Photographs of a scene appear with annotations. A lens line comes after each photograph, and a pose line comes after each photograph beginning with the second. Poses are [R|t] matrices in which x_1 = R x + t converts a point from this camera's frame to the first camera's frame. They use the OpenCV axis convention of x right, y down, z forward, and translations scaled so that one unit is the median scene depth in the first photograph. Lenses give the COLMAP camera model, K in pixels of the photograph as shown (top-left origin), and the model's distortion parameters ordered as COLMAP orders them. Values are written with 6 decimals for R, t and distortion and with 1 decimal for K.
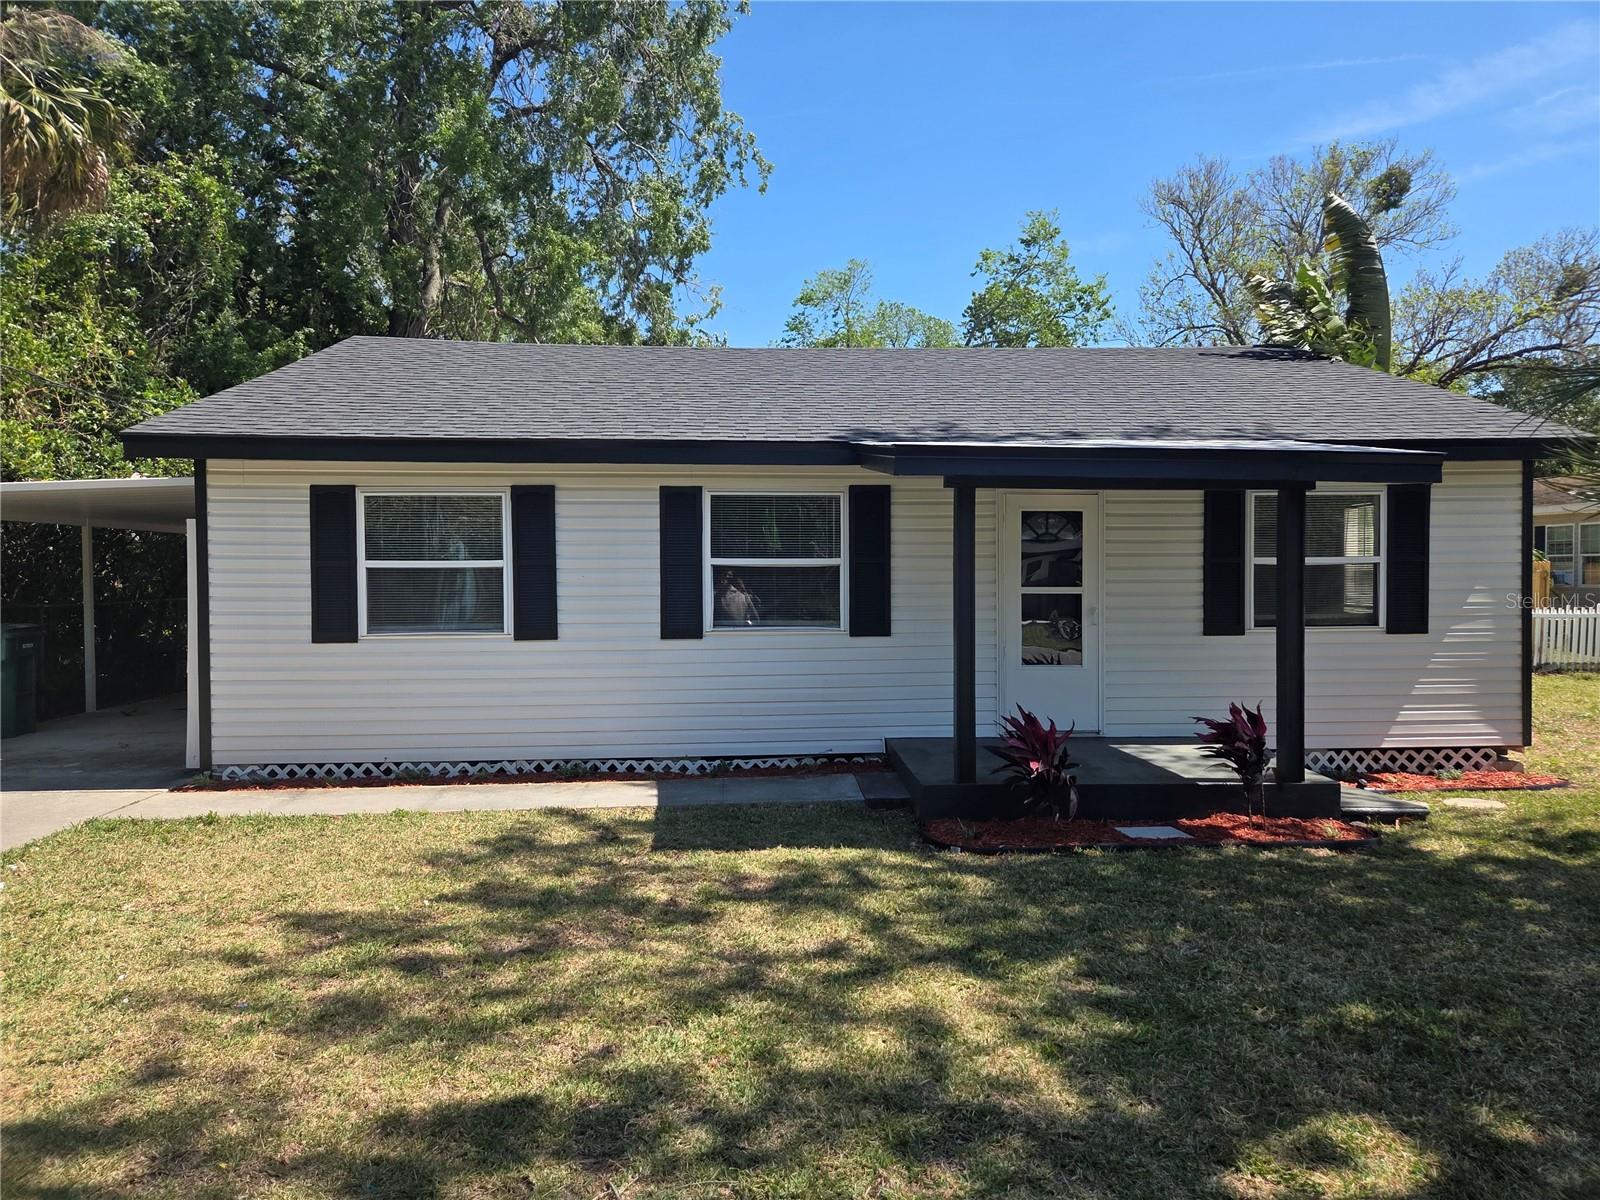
lens RADIAL K [[1065.8, 0, 797.6], [0, 1065.8, 608.7], [0, 0, 1]] dist [0.060103, -0.053331]
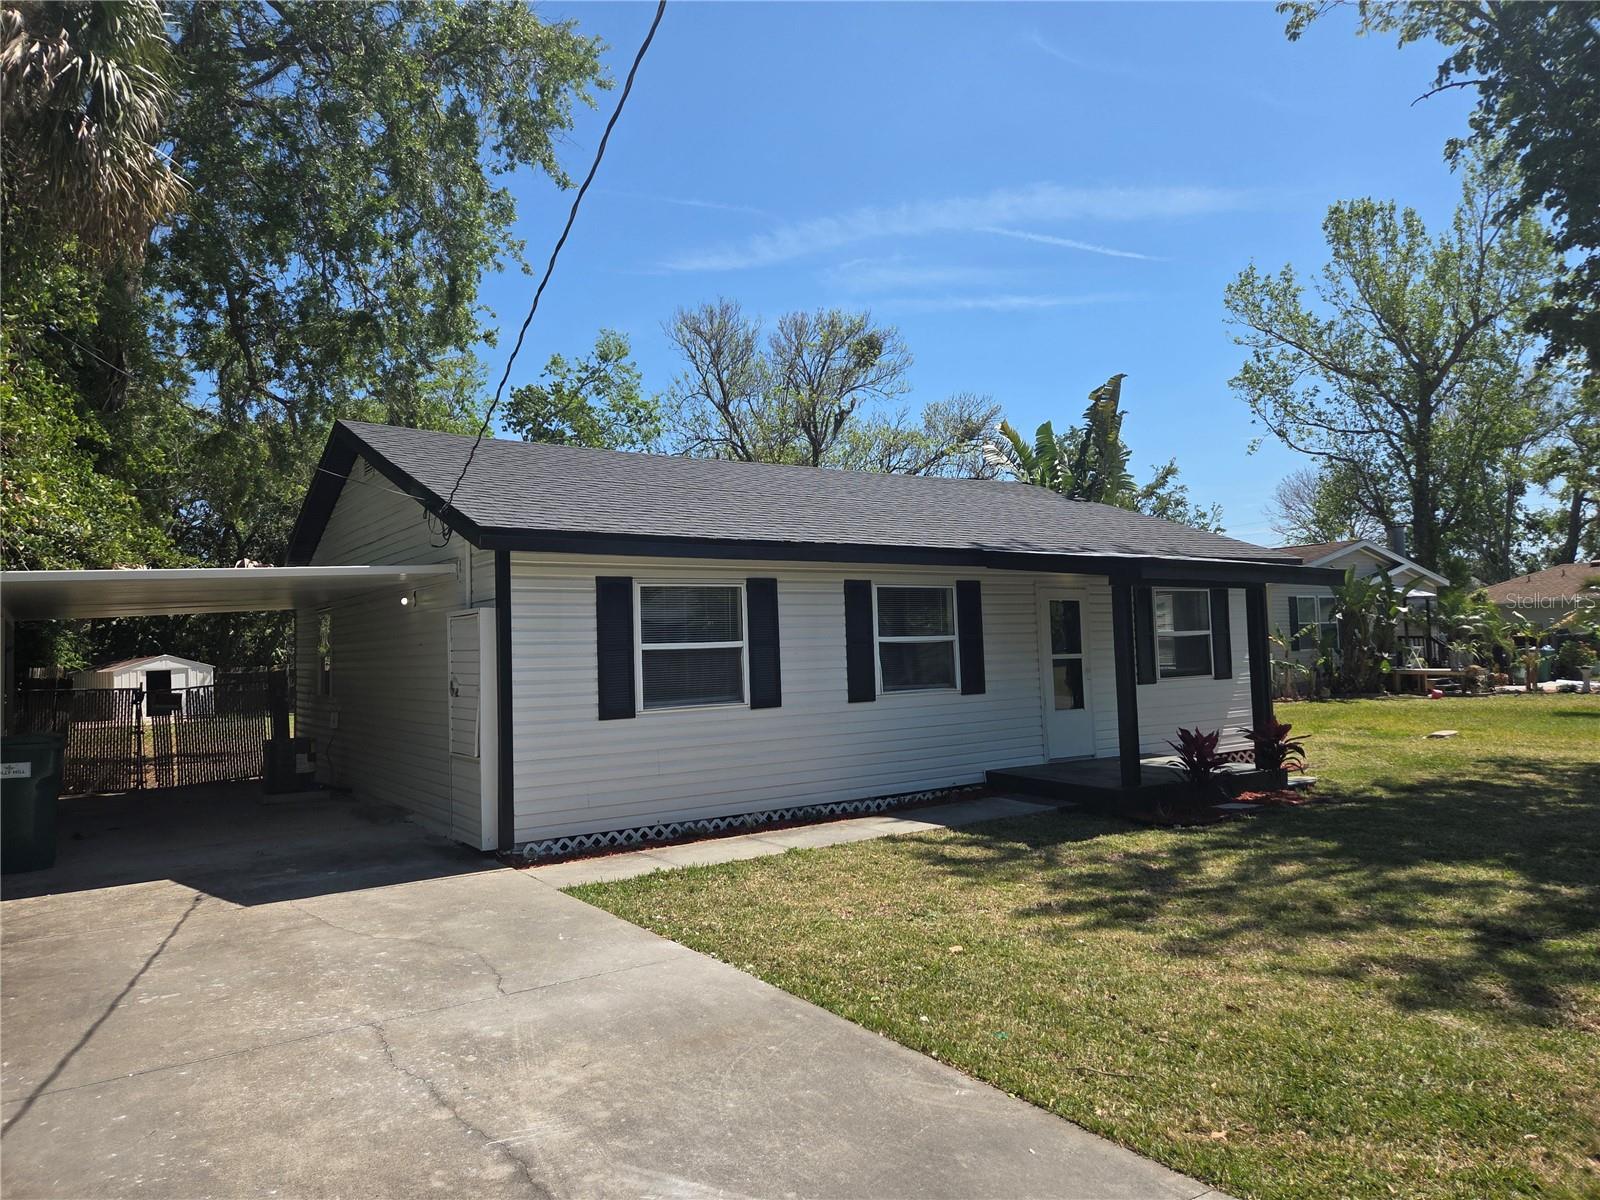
lens RADIAL K [[1065.8, 0, 797.6], [0, 1065.8, 608.7], [0, 0, 1]] dist [0.060103, -0.053331]
pose [[0.860549, -0.001438, 0.509365, -0.815573], [0.044882, 0.996321, -0.073013, 0.007280], [-0.507386, 0.085693, 0.857448, -0.038587]]
